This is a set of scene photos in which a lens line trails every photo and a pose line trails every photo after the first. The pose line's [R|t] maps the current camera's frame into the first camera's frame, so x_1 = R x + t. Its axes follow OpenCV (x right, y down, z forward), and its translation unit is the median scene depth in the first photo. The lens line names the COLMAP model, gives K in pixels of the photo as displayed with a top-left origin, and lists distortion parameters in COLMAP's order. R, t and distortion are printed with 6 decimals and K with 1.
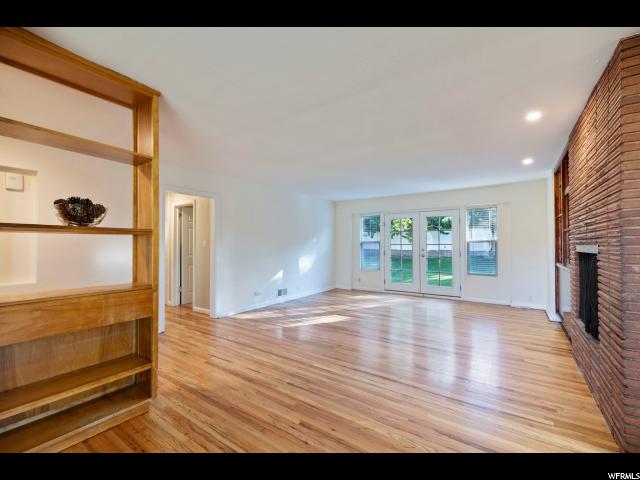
lens RADIAL K [[279.6, 0, 320.8], [0, 279.6, 241.5], [0, 0, 1]] dist [0.008369, 0.000470]
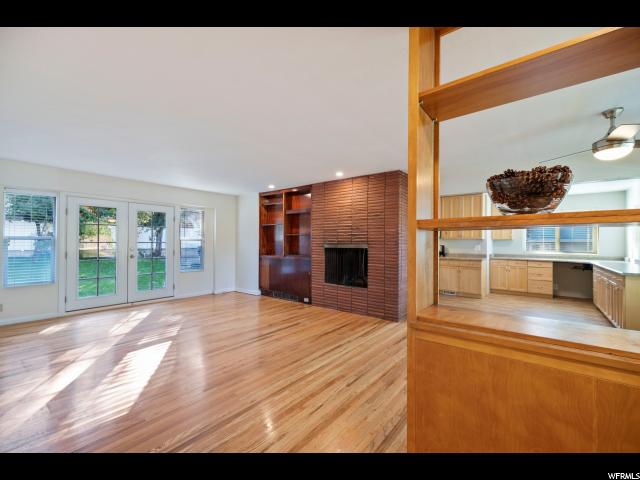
lens RADIAL K [[279.6, 0, 317.7], [0, 279.6, 238.7], [0, 0, 1]] dist [0.008369, 0.000470]
pose [[0.066283, 0.013138, 0.997714, -1.070222], [-0.014029, 0.999827, -0.012234, 0.001729], [-0.997702, -0.013186, 0.066456, 1.006964]]
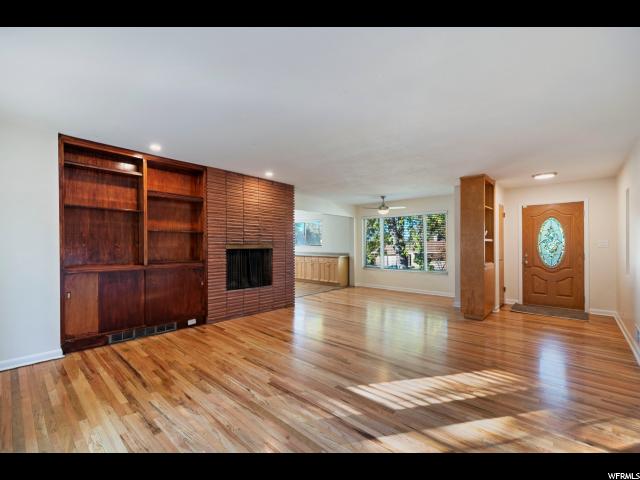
lens RADIAL K [[279.6, 0, 320.2], [0, 279.6, 241.1], [0, 0, 1]] dist [0.008369, 0.000470]
pose [[-0.992682, -0.007832, 0.120508, 0.164583], [-0.009785, 0.999830, -0.015628, 0.013216], [-0.120365, -0.016693, -0.992589, 2.682021]]
